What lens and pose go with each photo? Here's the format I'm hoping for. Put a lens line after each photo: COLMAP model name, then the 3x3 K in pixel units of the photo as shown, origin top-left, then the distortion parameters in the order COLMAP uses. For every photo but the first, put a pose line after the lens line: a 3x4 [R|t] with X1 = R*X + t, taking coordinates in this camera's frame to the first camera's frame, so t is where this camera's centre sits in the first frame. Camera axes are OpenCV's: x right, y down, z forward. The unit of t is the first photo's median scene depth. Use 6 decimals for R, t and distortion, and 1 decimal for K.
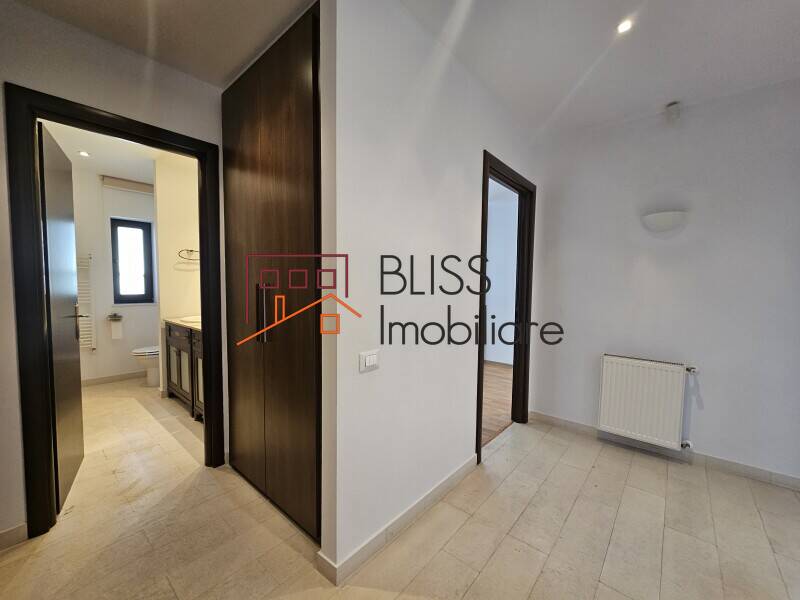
lens RADIAL K [[324.7, 0, 405.4], [0, 324.7, 299.7], [0, 0, 1]] dist [0.000264, -0.000324]
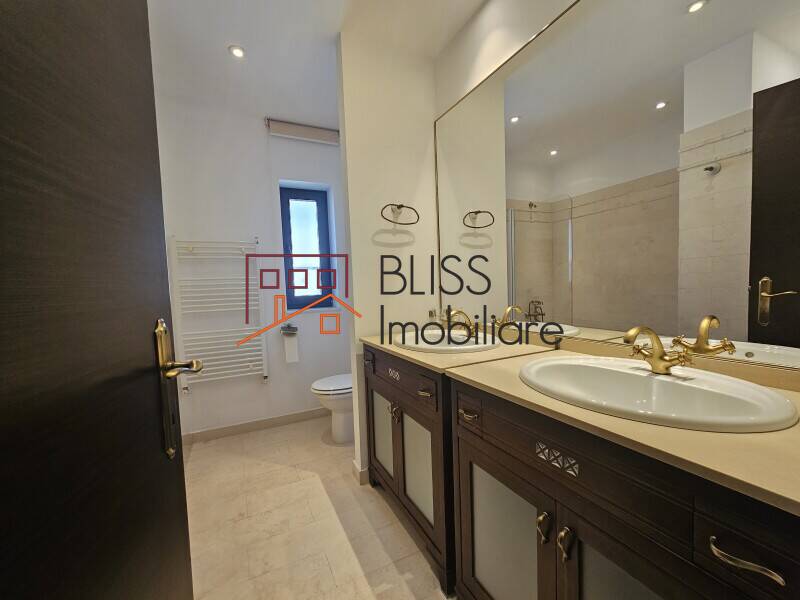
lens RADIAL K [[324.7, 0, 398.3], [0, 324.7, 297.5], [0, 0, 1]] dist [0.000264, -0.000324]
pose [[0.917638, -0.033083, -0.396038, -0.416766], [0.031293, 0.999450, -0.010980, 0.000784], [0.396183, -0.002318, 0.918169, 0.471534]]
